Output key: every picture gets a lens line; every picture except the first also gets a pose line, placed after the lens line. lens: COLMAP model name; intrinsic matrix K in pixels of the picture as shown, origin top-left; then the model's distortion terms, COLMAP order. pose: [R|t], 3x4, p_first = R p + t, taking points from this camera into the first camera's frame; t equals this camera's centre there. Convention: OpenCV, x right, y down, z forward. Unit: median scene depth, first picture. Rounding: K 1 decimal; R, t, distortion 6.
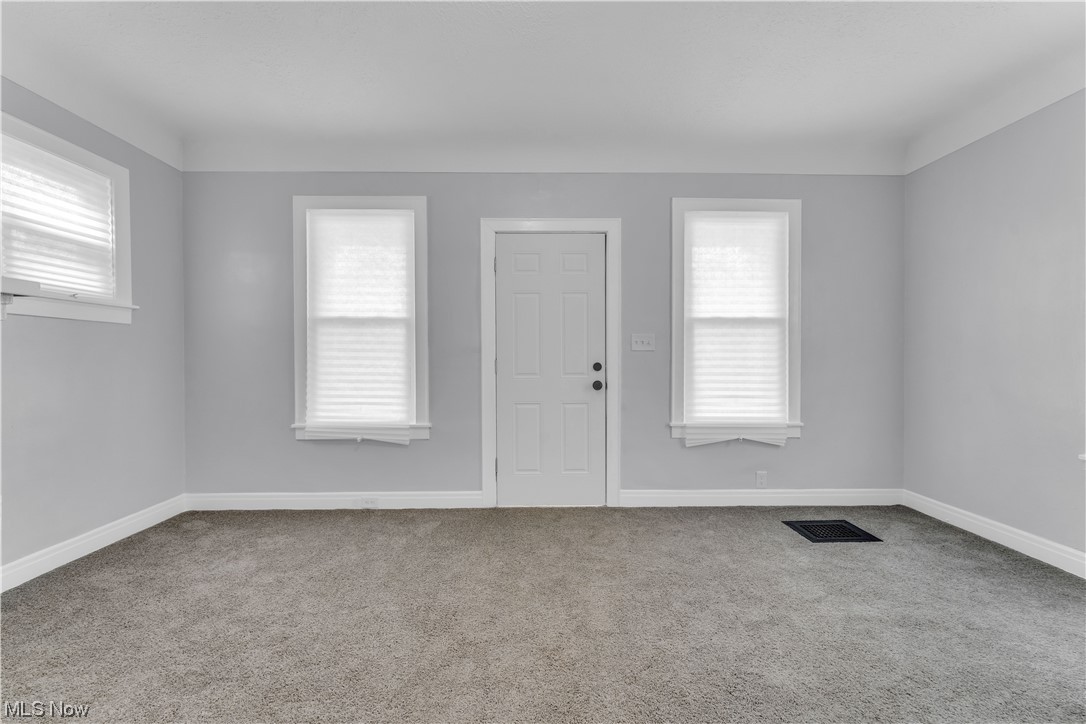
lens RADIAL K [[442.2, 0, 531.6], [0, 442.2, 365.0], [0, 0, 1]] dist [0.001619, -0.000010]
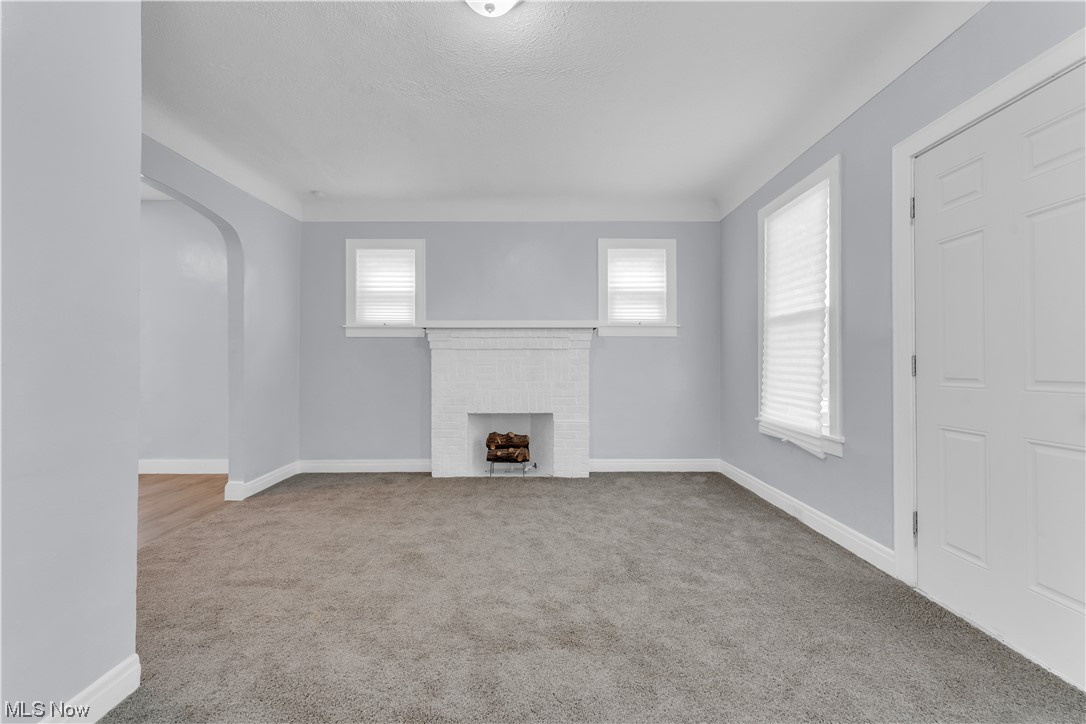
lens RADIAL K [[442.2, 0, 541.2], [0, 442.2, 365.1], [0, 0, 1]] dist [0.001619, -0.000010]
pose [[-0.012602, 0.003119, -0.999916, 0.575003], [-0.016430, 0.999859, 0.003326, 0.008812], [0.999786, 0.016470, -0.012549, 0.475333]]
